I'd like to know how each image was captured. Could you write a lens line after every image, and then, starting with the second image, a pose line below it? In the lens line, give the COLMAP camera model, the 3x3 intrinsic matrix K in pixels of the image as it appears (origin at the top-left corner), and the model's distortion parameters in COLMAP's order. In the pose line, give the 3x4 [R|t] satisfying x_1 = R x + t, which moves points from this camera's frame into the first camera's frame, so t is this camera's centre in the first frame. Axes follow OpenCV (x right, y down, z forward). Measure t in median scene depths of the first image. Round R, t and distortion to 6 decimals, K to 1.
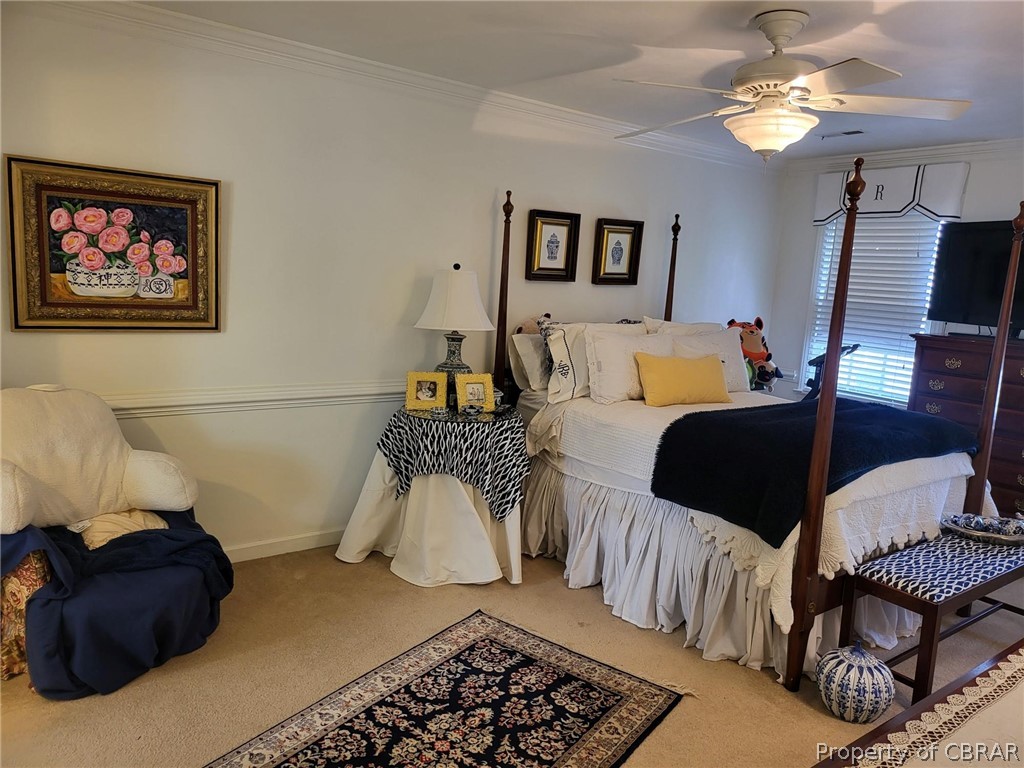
lens RADIAL K [[725.9, 0, 514.5], [0, 725.9, 381.6], [0, 0, 1]] dist [0.026776, -0.005717]
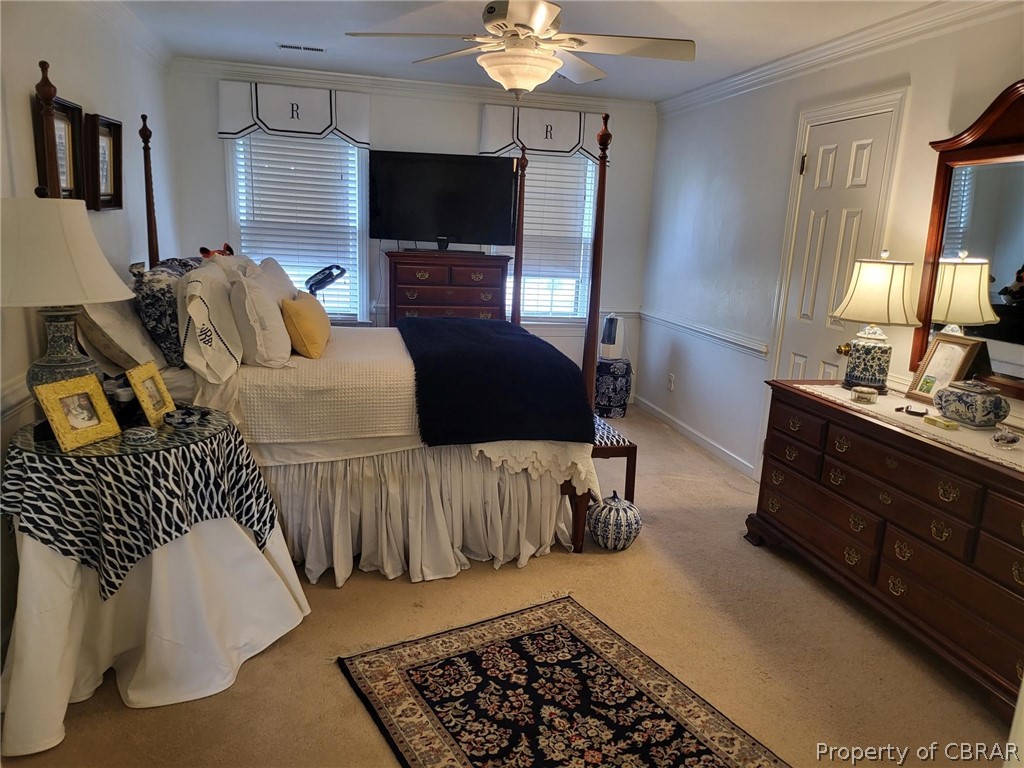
lens RADIAL K [[725.9, 0, 515.2], [0, 725.9, 389.1], [0, 0, 1]] dist [0.026776, -0.005717]
pose [[0.376042, -0.241780, 0.894503, -0.680207], [0.112395, 0.970131, 0.214972, -0.122101], [-0.919761, 0.019699, 0.391985, 0.589227]]
